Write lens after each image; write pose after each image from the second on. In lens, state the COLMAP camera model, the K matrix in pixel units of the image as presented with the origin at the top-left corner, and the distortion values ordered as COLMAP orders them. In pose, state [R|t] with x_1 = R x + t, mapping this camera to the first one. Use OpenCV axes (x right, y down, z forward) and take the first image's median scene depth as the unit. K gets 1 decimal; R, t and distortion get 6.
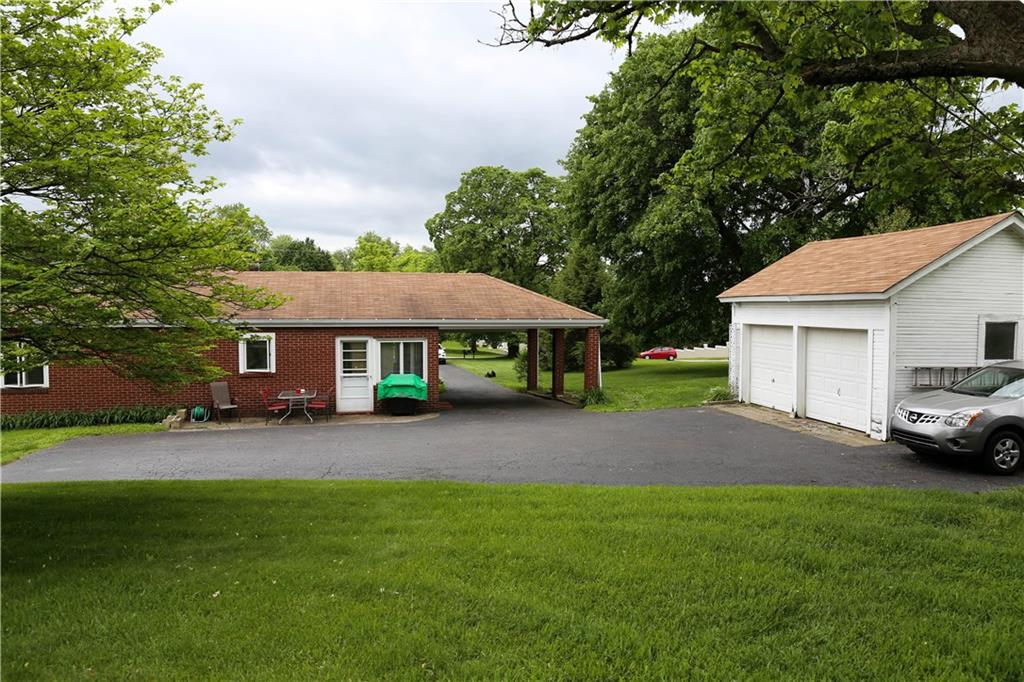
lens RADIAL K [[698.1, 0, 512.0], [0, 698.1, 341.0], [0, 0, 1]] dist [-0.100451, 0.076963]
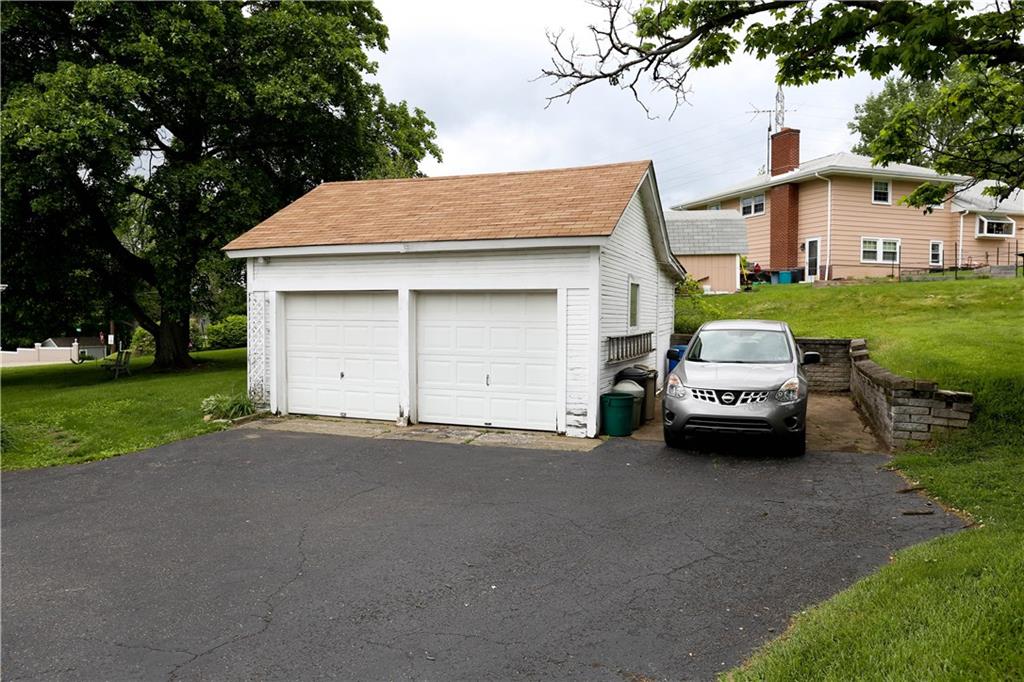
lens RADIAL K [[698.1, 0, 512.0], [0, 698.1, 341.0], [0, 0, 1]] dist [-0.100451, 0.076963]
pose [[0.496776, -0.035811, 0.867139, -0.139720], [0.035013, 0.999162, 0.021204, 0.019008], [-0.867172, 0.019827, 0.497614, 0.615859]]
